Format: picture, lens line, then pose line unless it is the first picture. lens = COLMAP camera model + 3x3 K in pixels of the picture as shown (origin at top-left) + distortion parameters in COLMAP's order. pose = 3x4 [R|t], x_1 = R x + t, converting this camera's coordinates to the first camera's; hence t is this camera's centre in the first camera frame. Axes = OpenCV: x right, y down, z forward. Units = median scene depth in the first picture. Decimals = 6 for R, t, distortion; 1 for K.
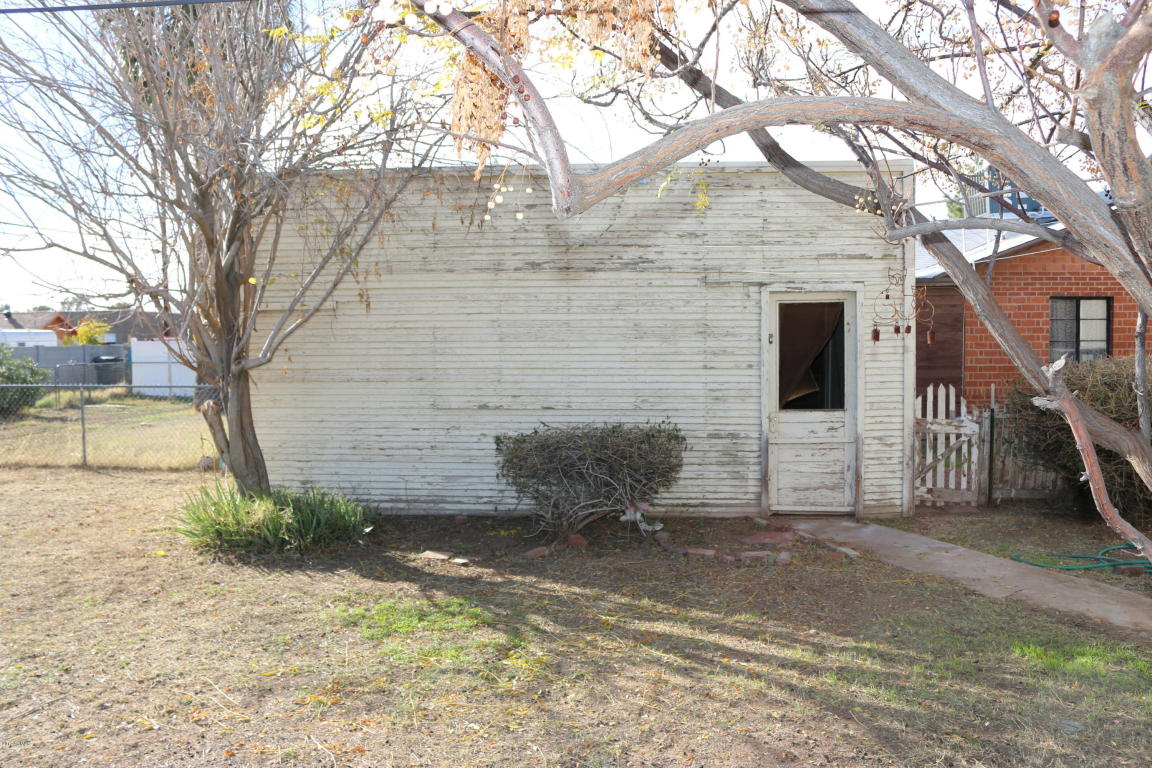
lens RADIAL K [[942.7, 0, 576.0], [0, 942.7, 384.0], [0, 0, 1]] dist [-0.158681, 0.124045]
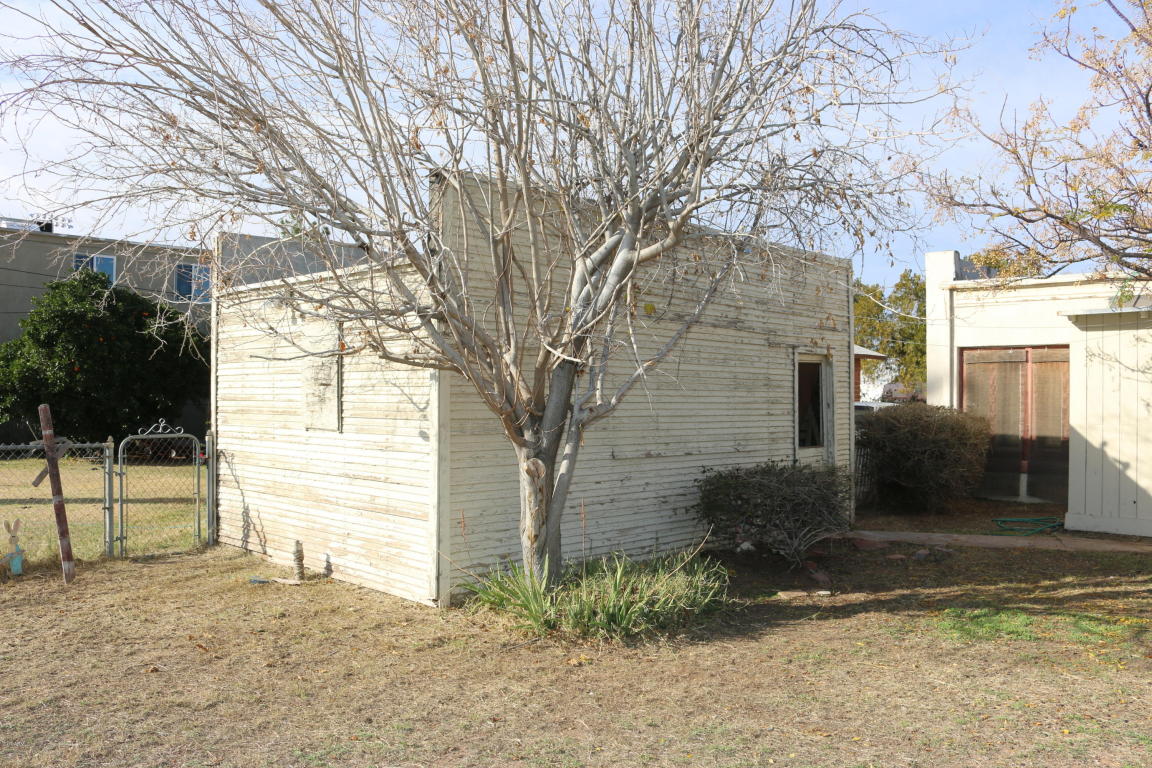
lens RADIAL K [[942.7, 0, 576.0], [0, 942.7, 384.0], [0, 0, 1]] dist [-0.158681, 0.124045]
pose [[0.643785, 0.020441, 0.764933, -1.425678], [0.022724, 0.998692, -0.045813, -0.011083], [-0.764869, 0.046876, 0.642478, 0.657734]]
